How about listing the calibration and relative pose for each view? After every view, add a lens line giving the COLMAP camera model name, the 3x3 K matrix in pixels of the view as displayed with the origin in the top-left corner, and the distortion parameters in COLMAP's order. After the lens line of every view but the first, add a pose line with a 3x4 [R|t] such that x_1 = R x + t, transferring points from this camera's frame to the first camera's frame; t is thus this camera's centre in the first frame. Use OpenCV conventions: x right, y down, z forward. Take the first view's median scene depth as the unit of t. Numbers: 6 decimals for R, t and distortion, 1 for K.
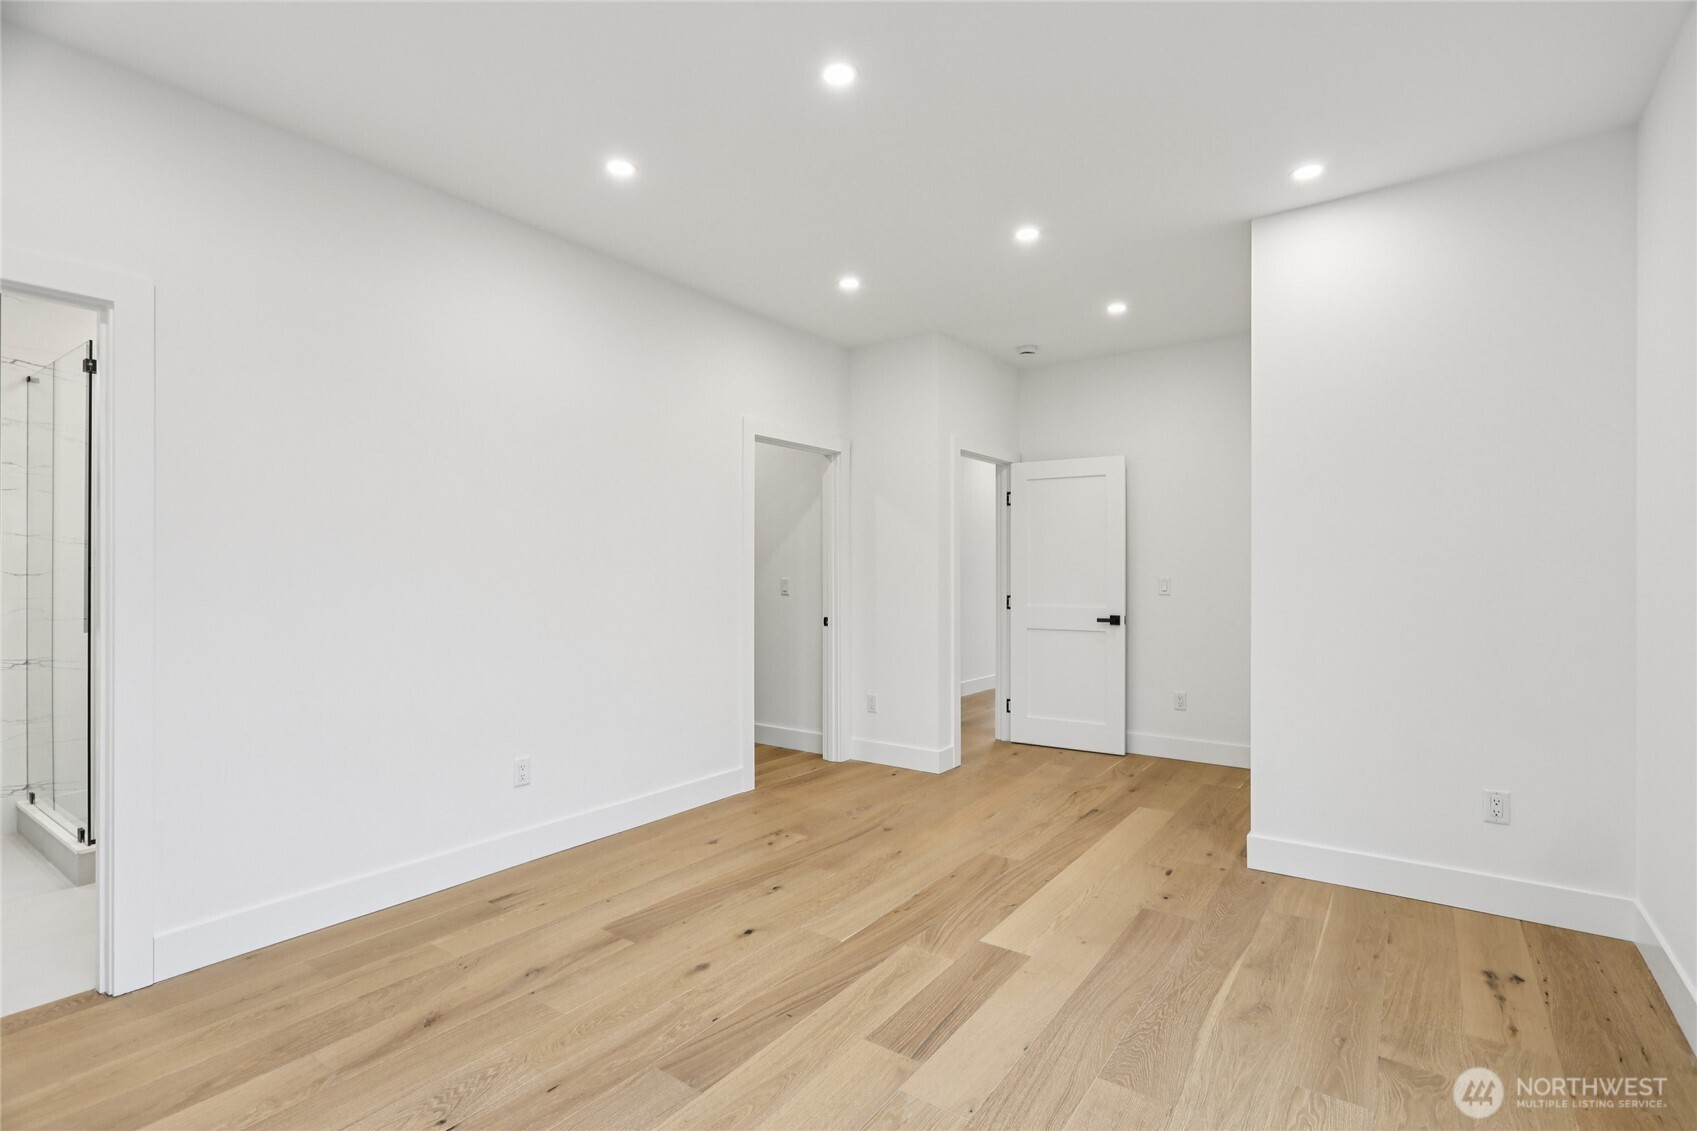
lens RADIAL K [[809.8, 0, 847.6], [0, 809.8, 567.1], [0, 0, 1]] dist [-0.003585, 0.001880]
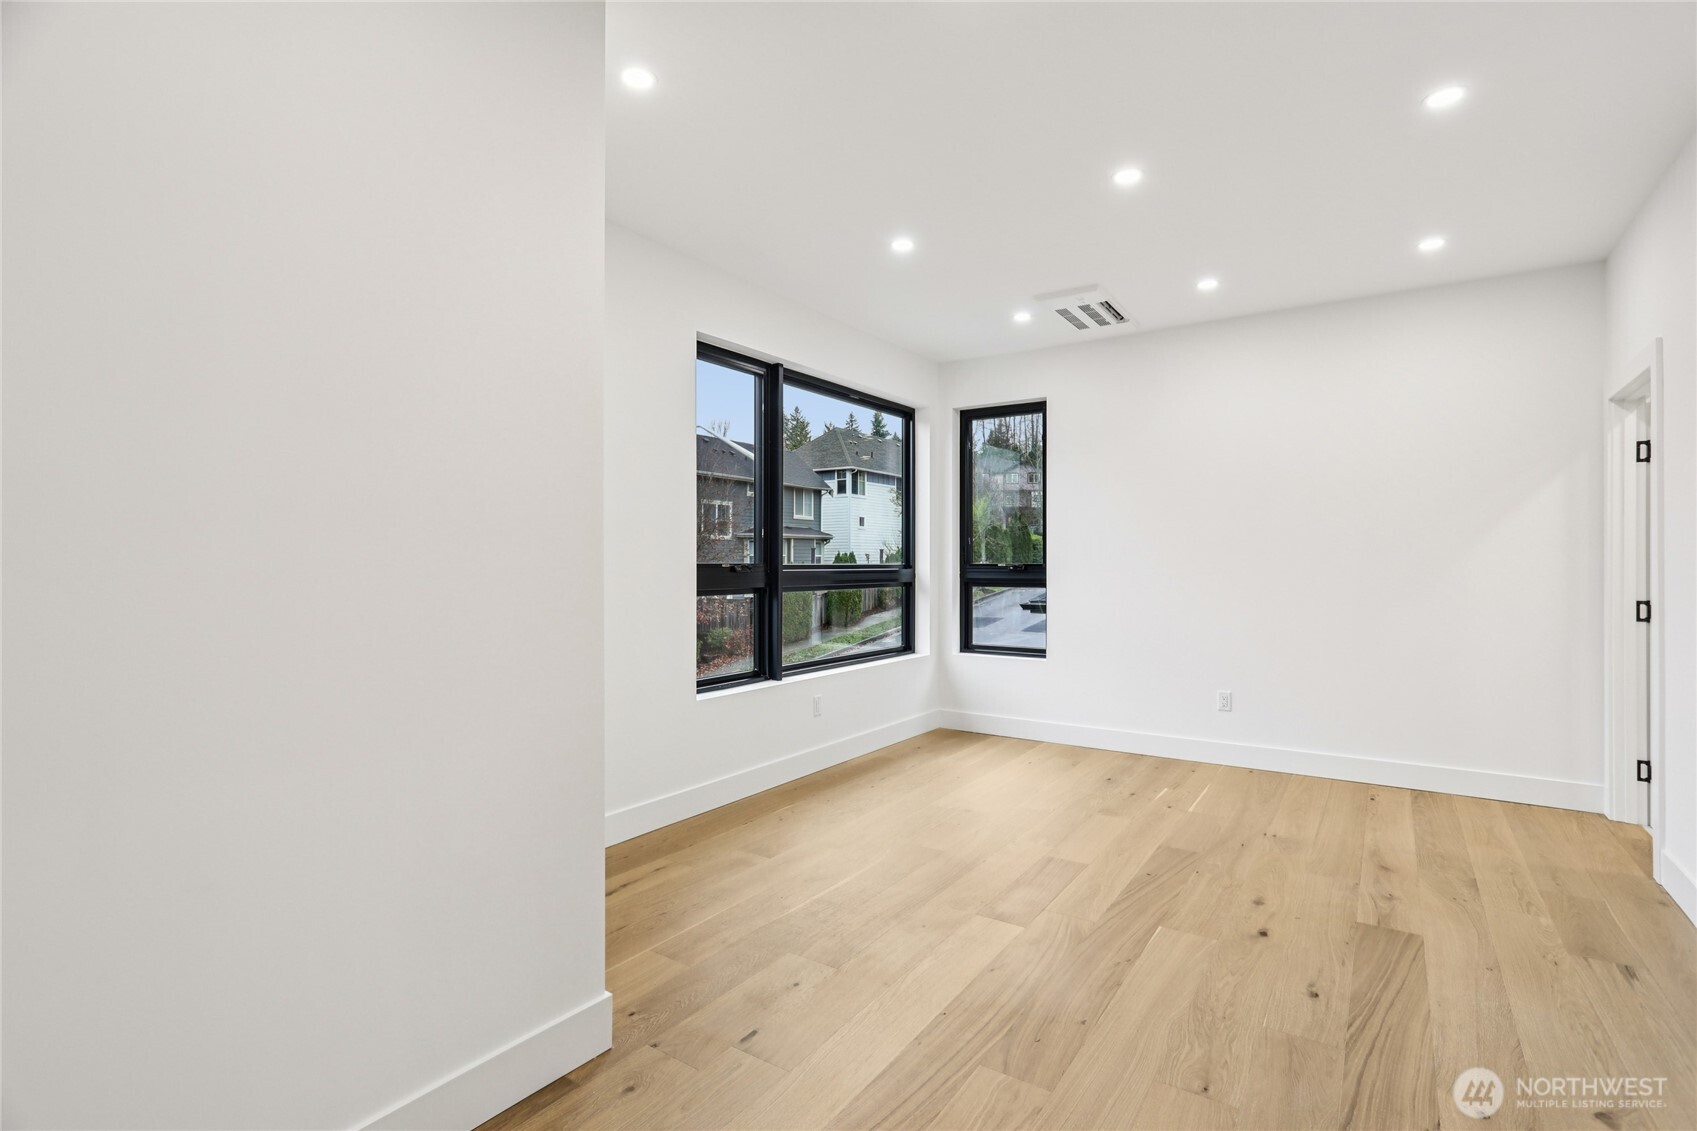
lens RADIAL K [[809.8, 0, 849.0], [0, 809.8, 563.9], [0, 0, 1]] dist [-0.003585, 0.001880]
pose [[-0.999600, -0.001496, -0.028231, 0.403214], [-0.001457, 0.999998, -0.001397, 0.008555], [0.028233, -0.001356, -0.999600, 1.958104]]
